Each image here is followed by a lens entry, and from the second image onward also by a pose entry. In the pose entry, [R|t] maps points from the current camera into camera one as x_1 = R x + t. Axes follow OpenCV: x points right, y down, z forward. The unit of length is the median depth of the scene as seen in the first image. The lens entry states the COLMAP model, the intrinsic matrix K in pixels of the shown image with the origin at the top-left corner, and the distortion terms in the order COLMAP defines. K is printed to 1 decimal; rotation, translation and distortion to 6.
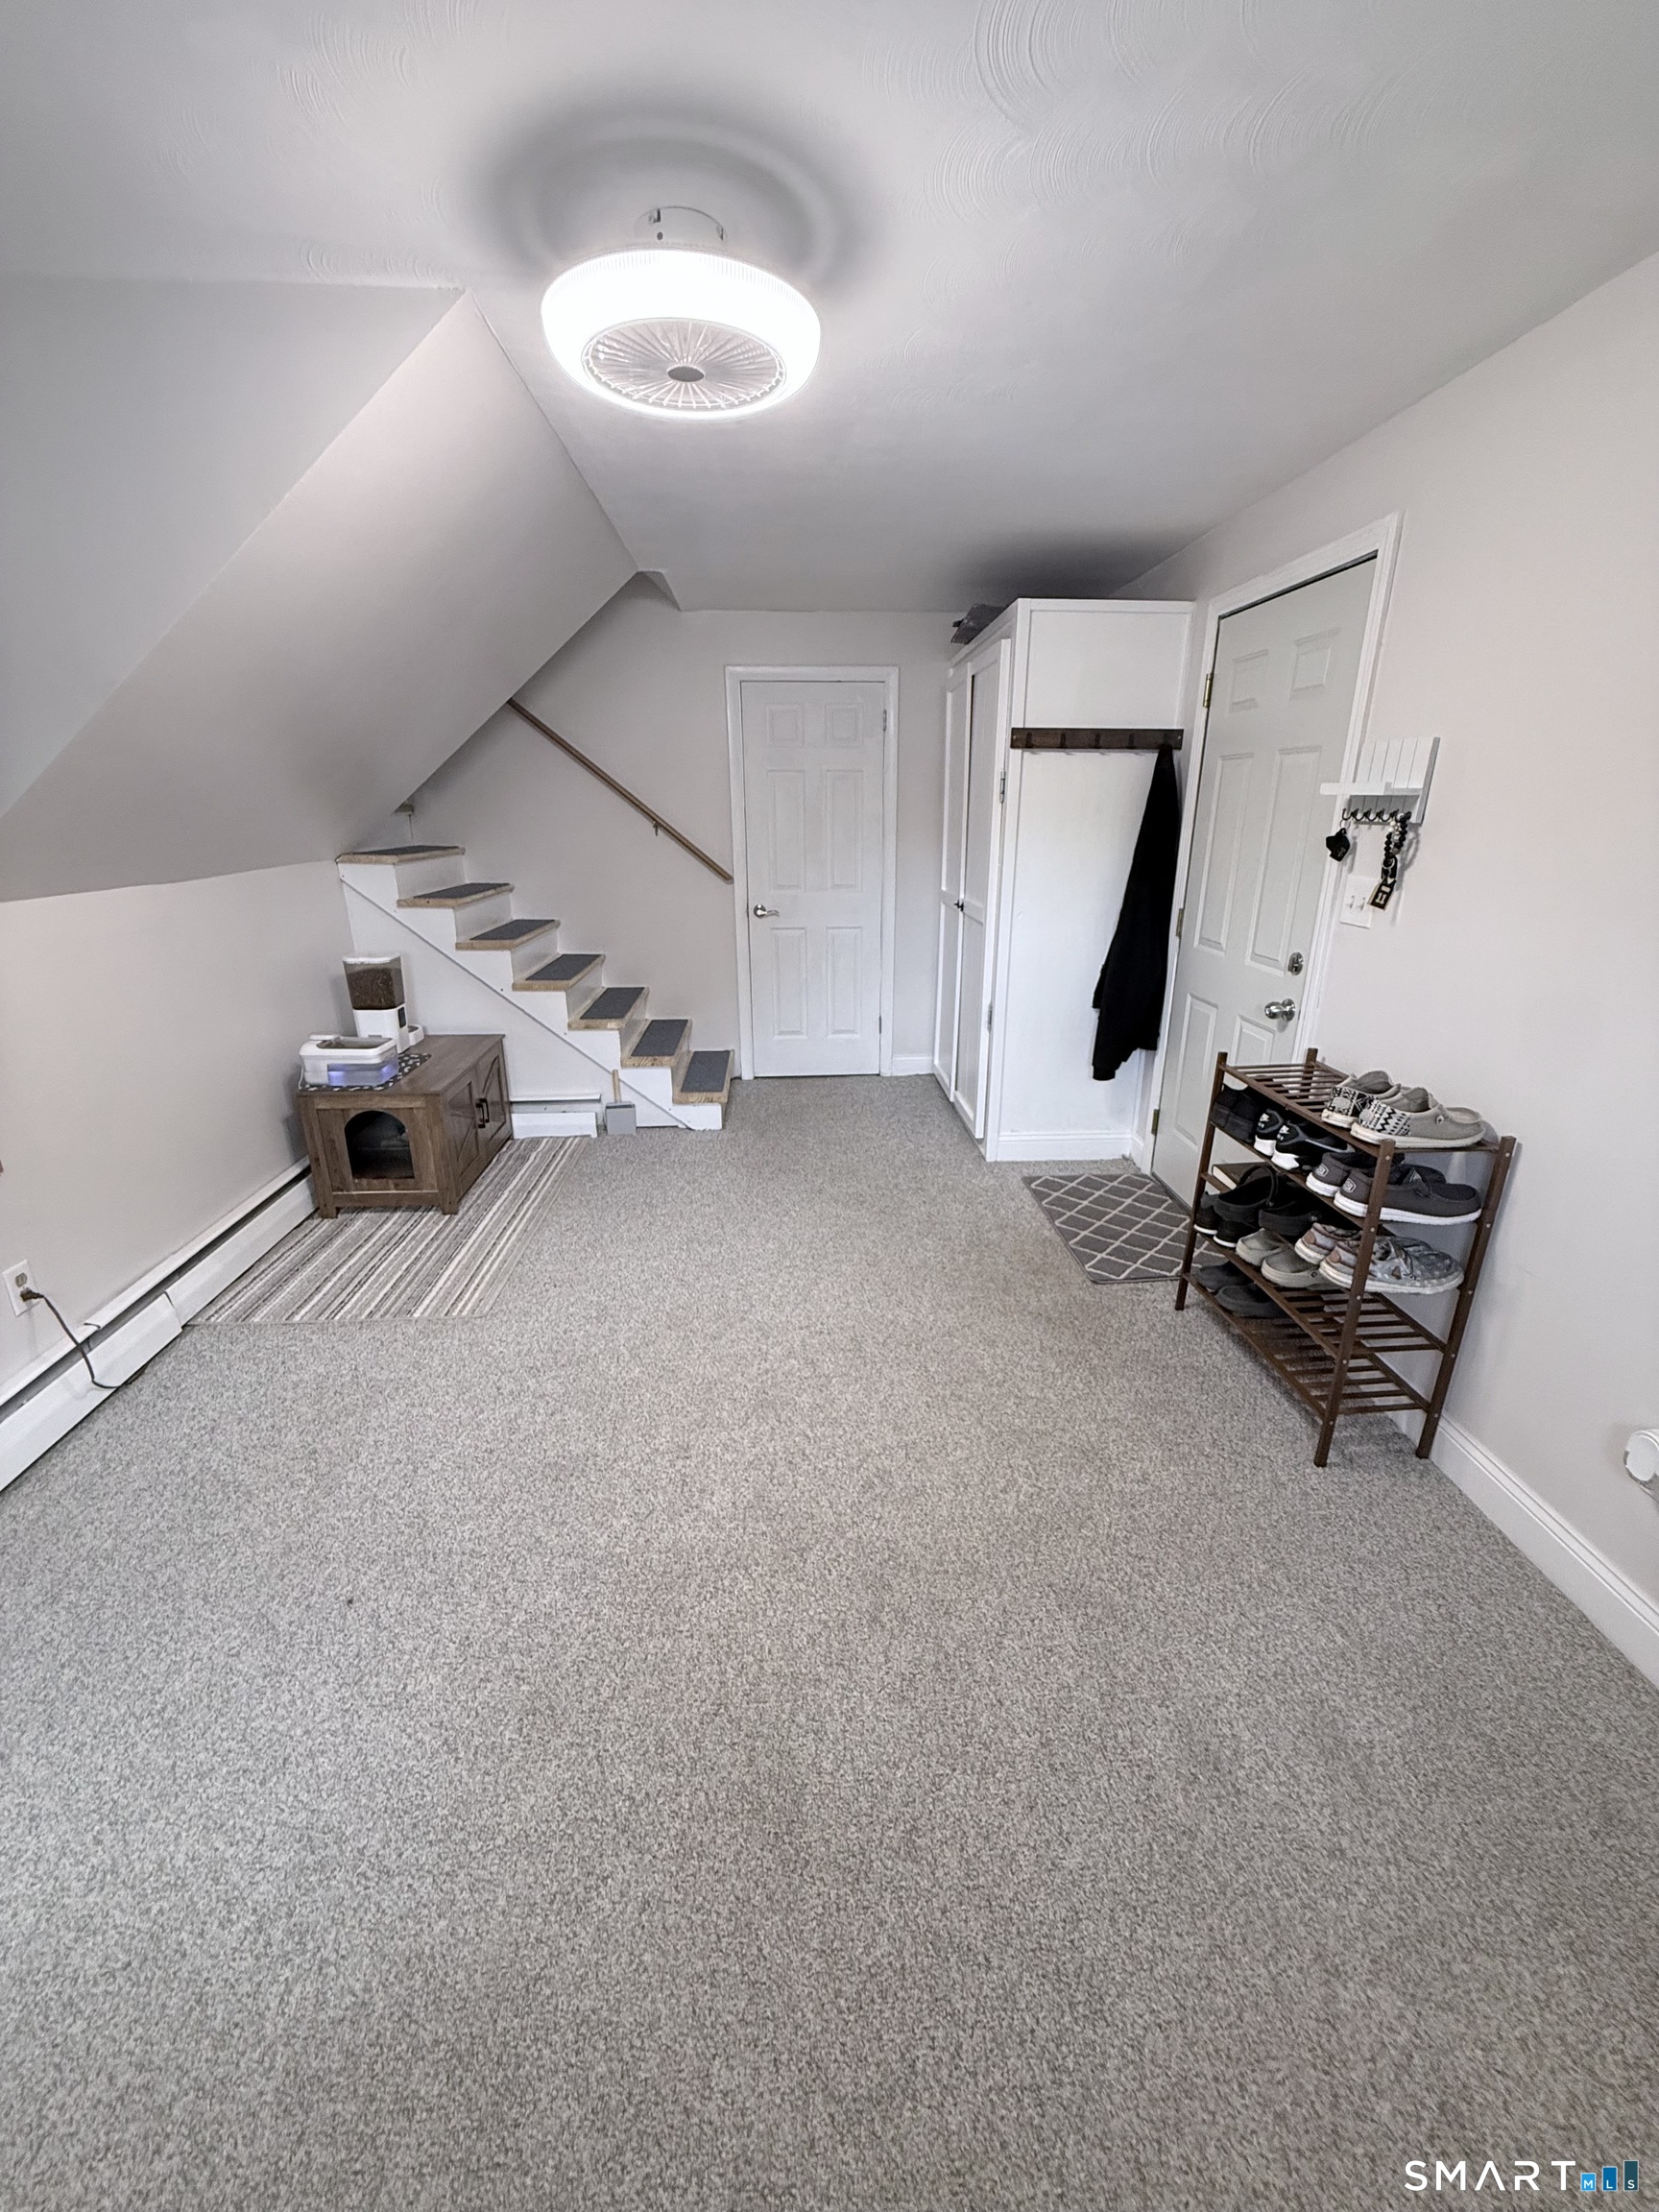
lens RADIAL K [[912.7, 0, 822.0], [0, 912.7, 1123.8], [0, 0, 1]] dist [-0.001059, -0.000060]
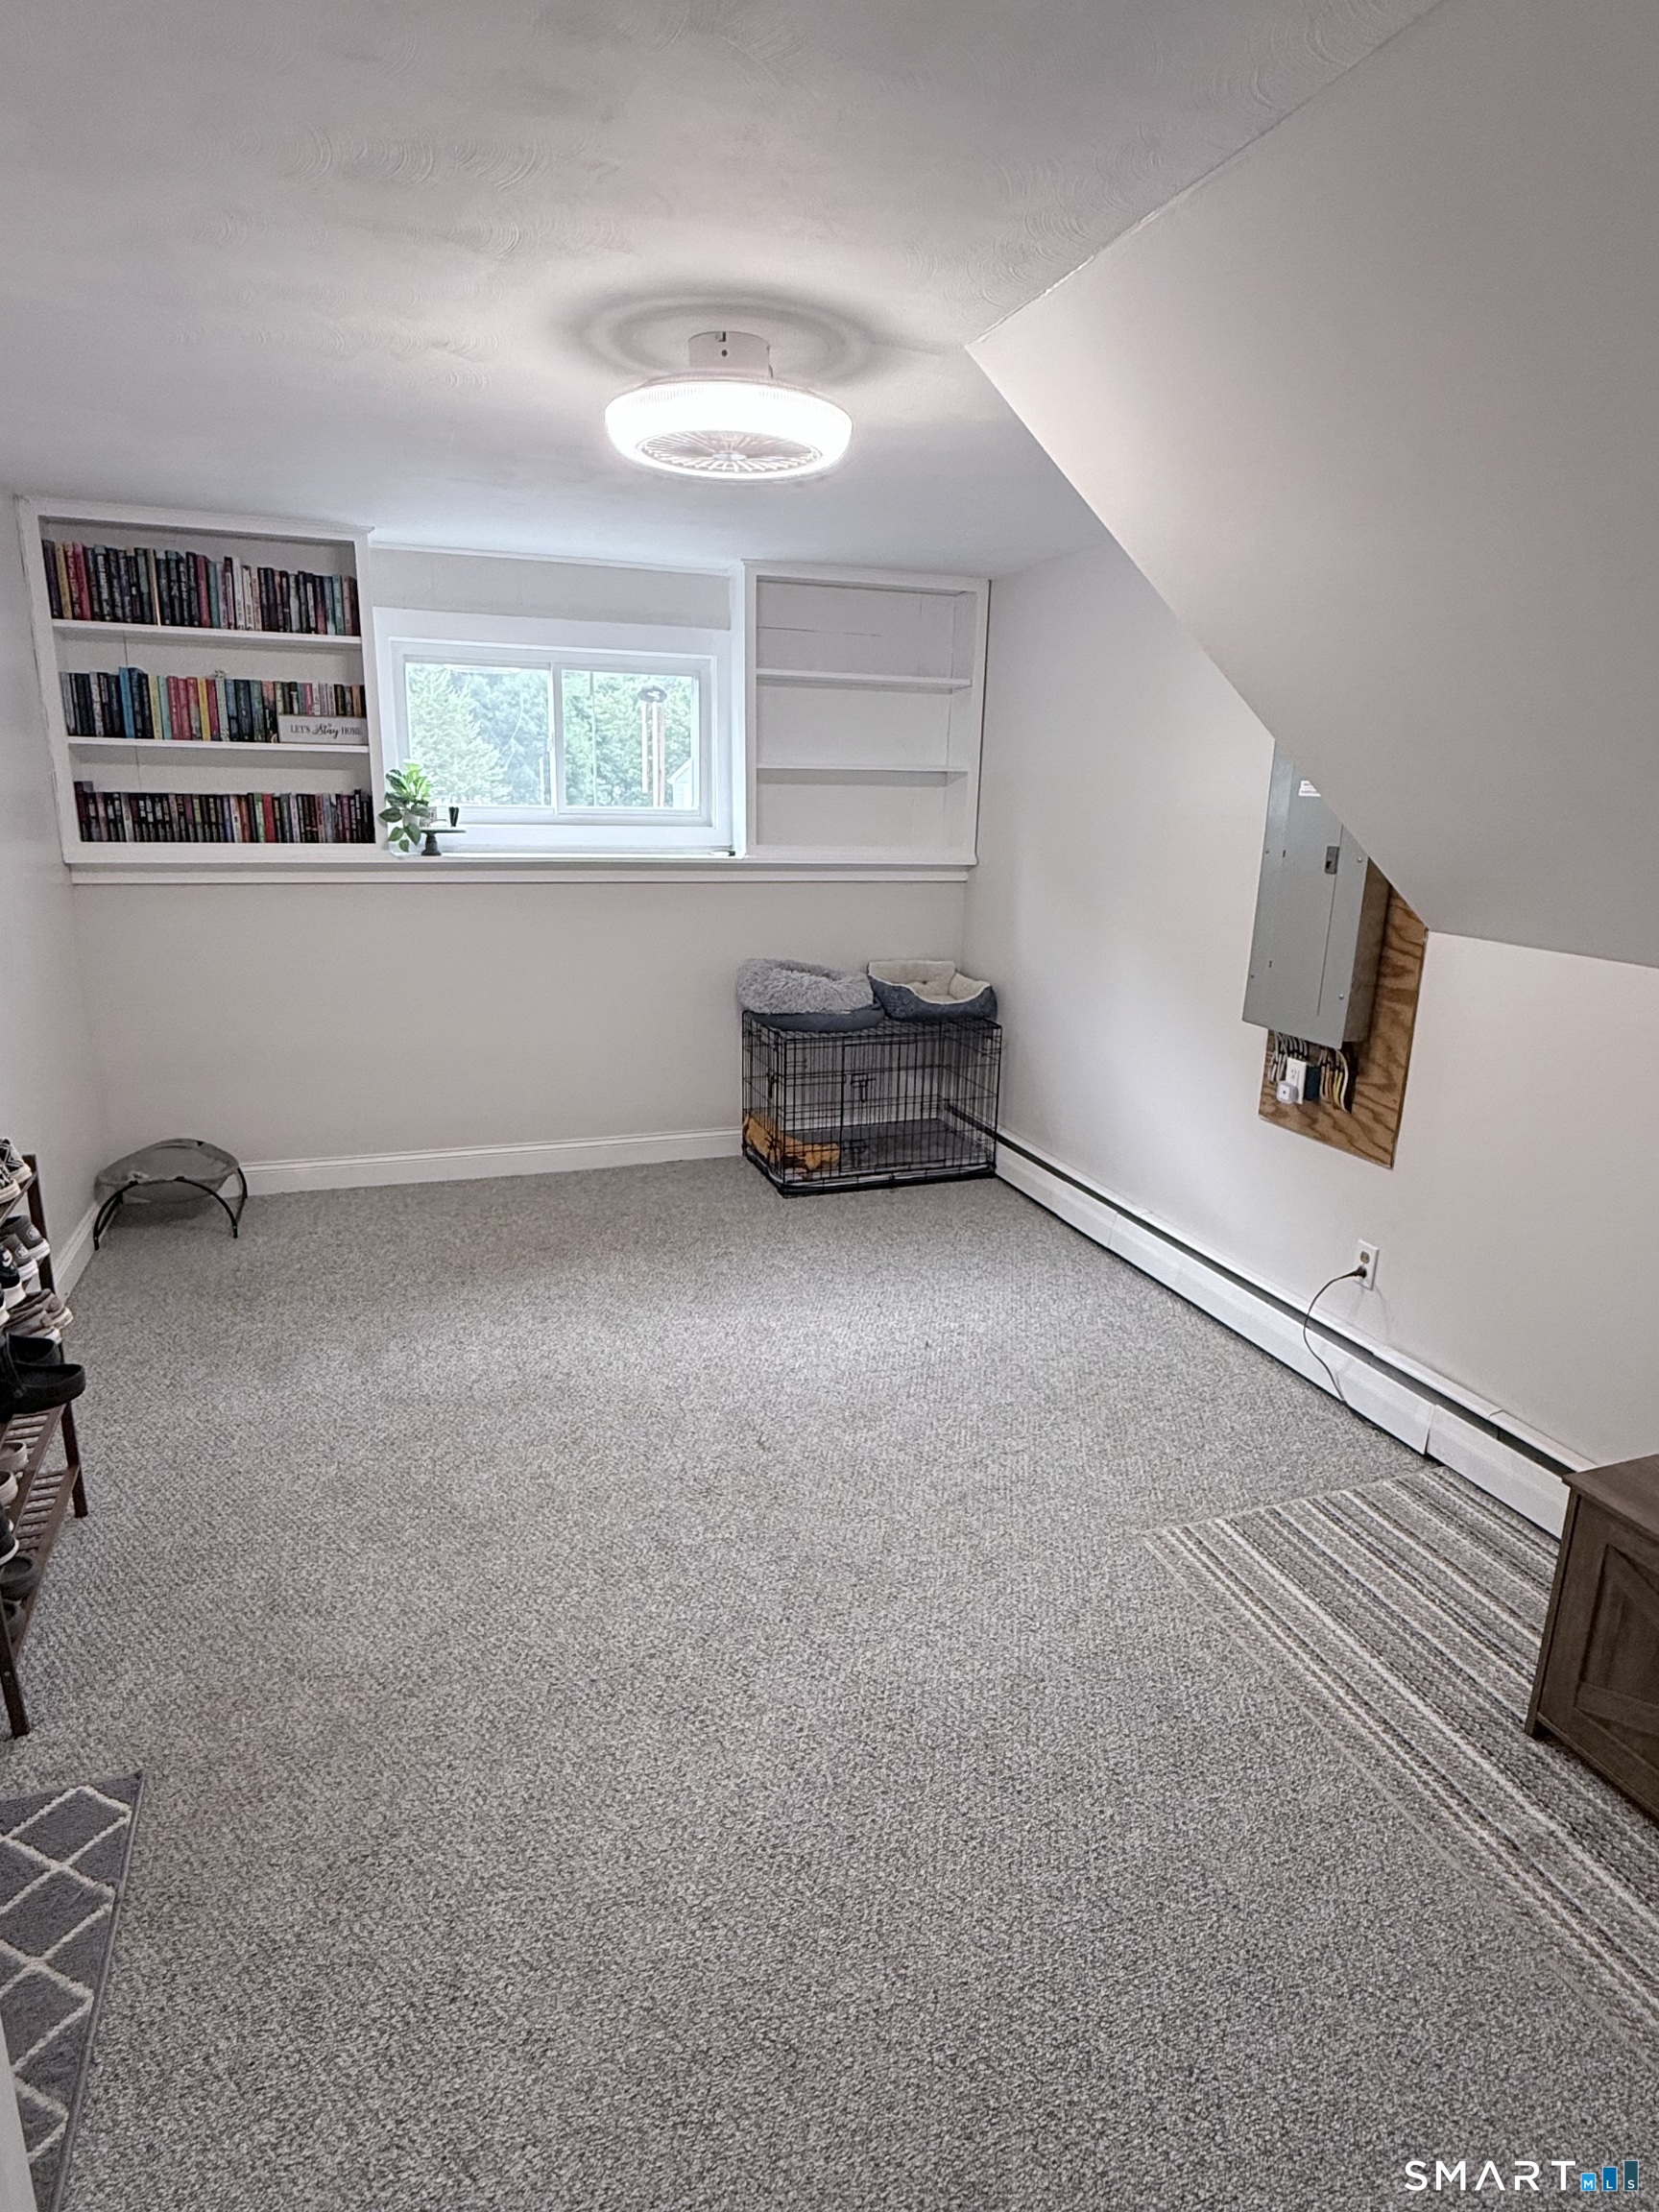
lens RADIAL K [[1213.3, 0, 829.5], [0, 1213.3, 1106.0], [0, 0, 1]] dist [-0.000235, -0.000035]
pose [[-0.958151, 0.055129, -0.280904, 0.106328], [-0.113981, 0.826670, 0.551022, -0.542755], [0.262592, 0.559980, -0.785791, 1.431398]]
